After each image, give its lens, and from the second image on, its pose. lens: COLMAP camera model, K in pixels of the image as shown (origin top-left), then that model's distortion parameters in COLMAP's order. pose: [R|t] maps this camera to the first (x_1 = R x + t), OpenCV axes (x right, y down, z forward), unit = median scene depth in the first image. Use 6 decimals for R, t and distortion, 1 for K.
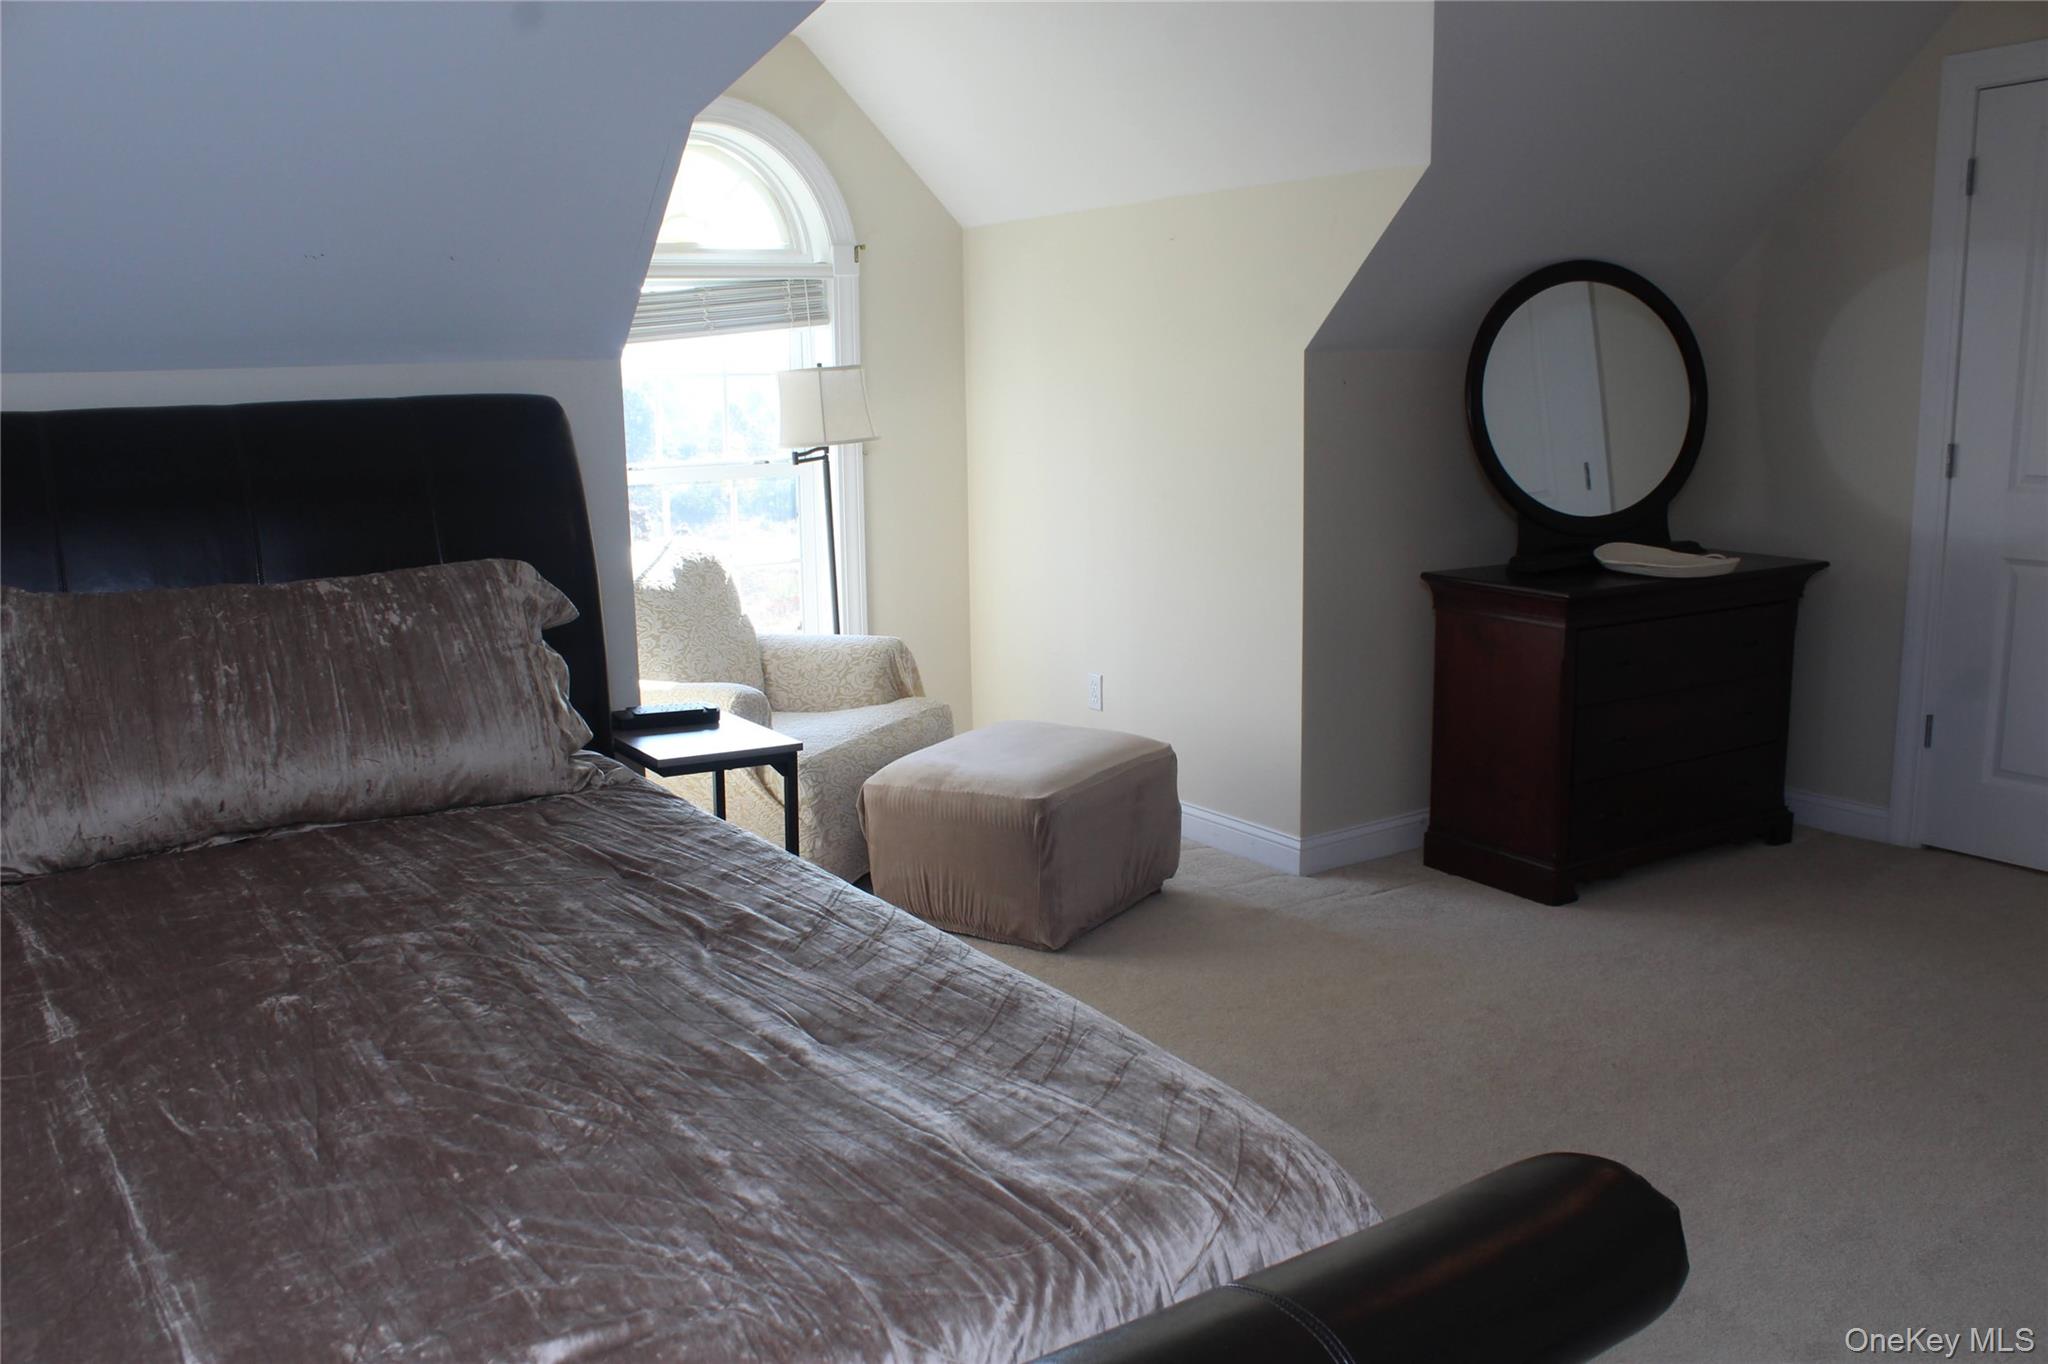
lens RADIAL K [[1716.0, 0, 1022.2], [0, 1716.0, 679.4], [0, 0, 1]] dist [-0.164455, 0.138853]
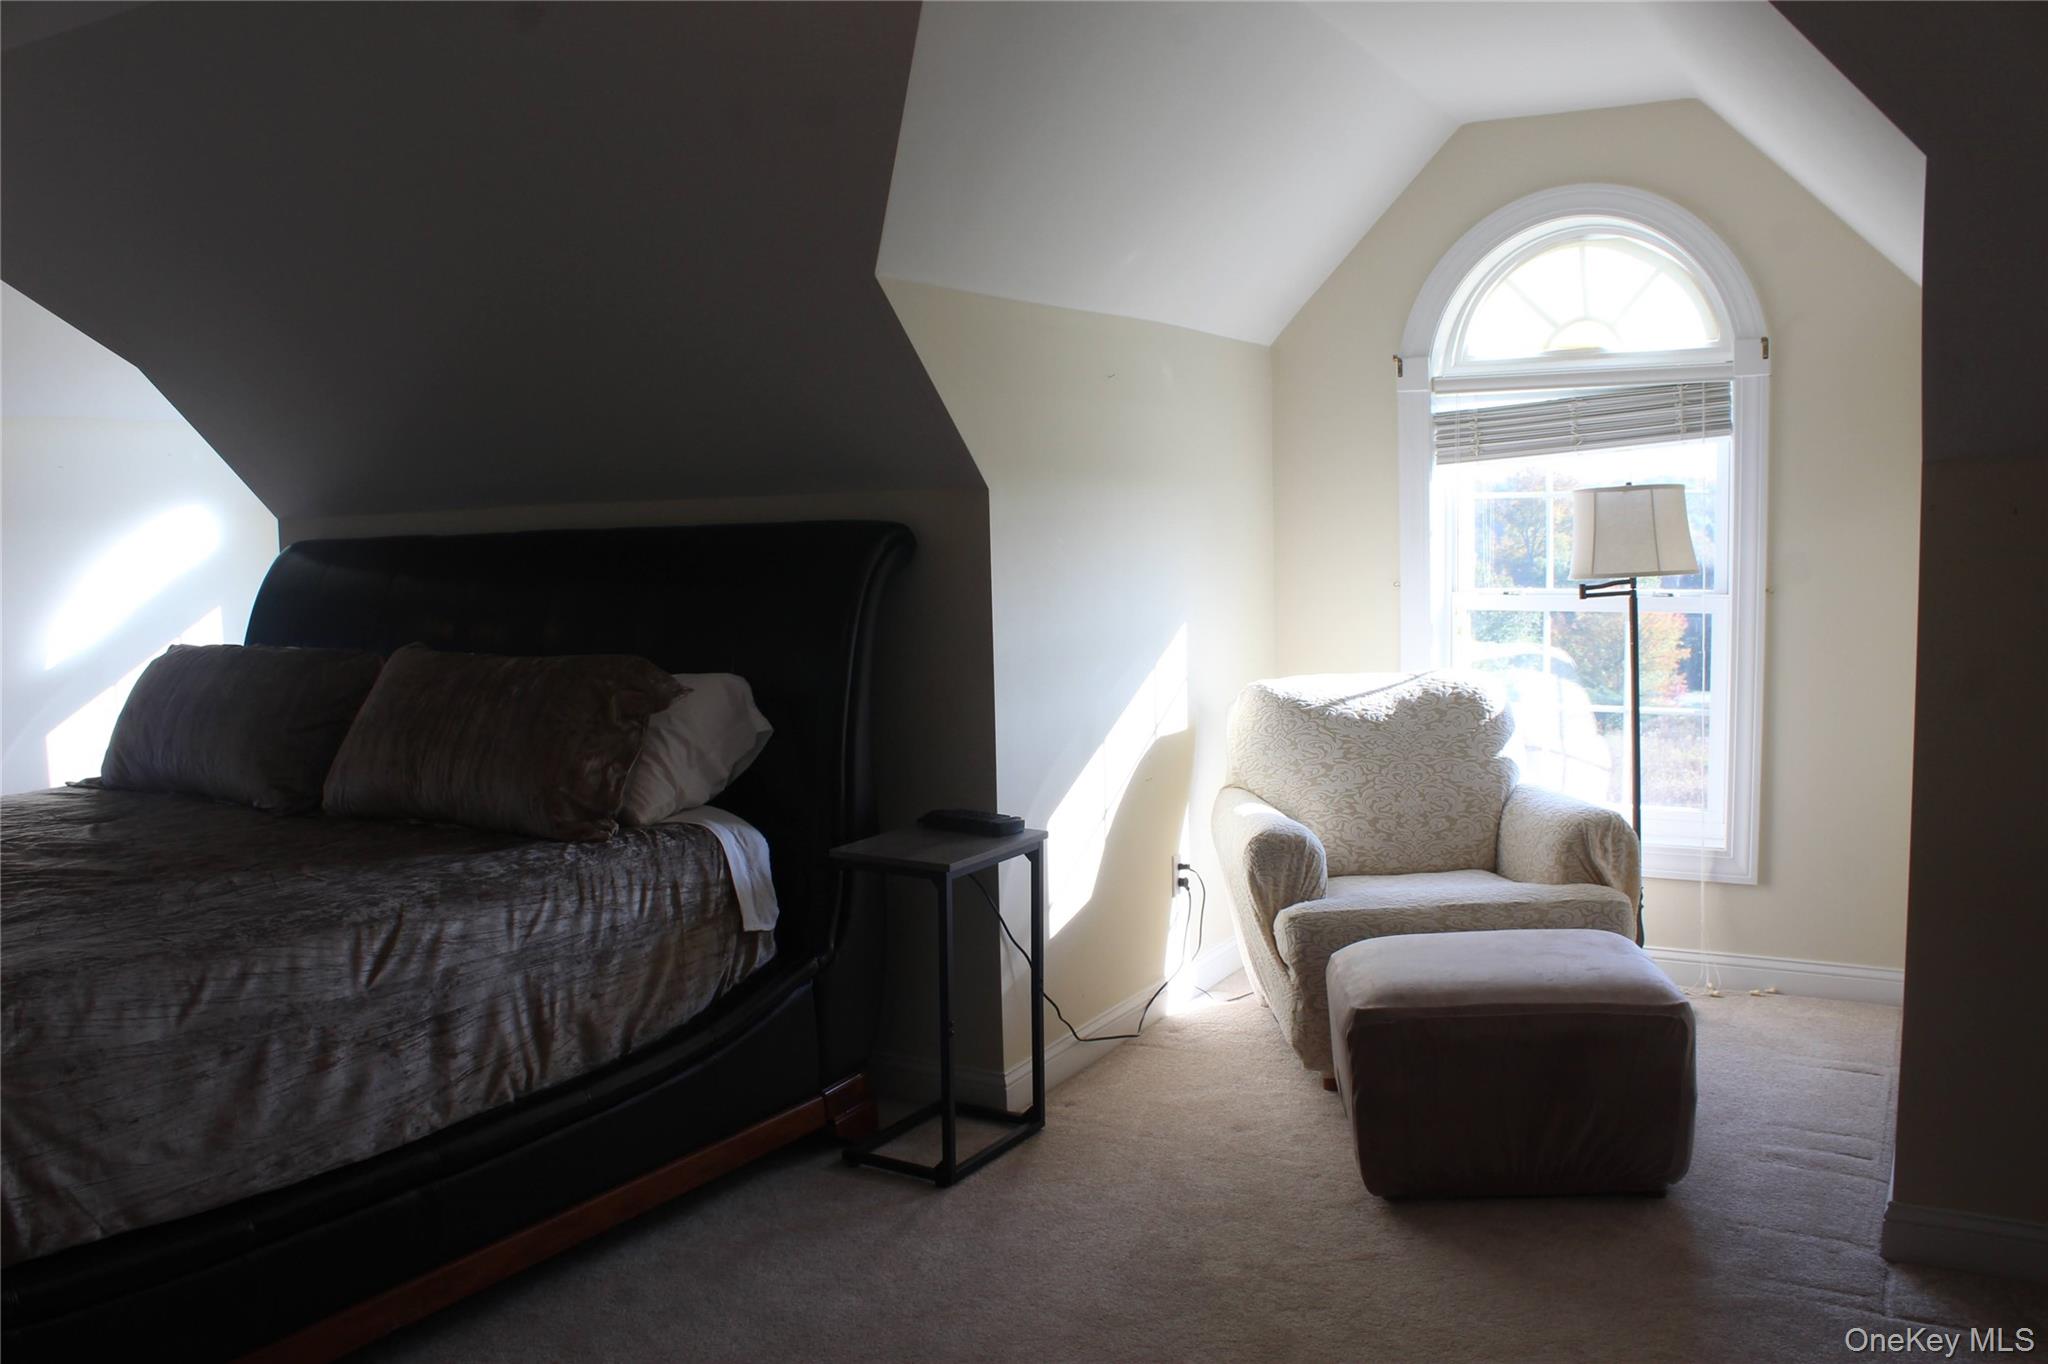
lens RADIAL K [[1716.0, 0, 1014.6], [0, 1716.0, 693.9], [0, 0, 1]] dist [-0.164455, 0.138853]
pose [[0.453363, 0.096071, -0.886133, 0.494176], [-0.141718, 0.989297, 0.034749, -0.065322], [0.879987, 0.109827, 0.462126, 0.346303]]
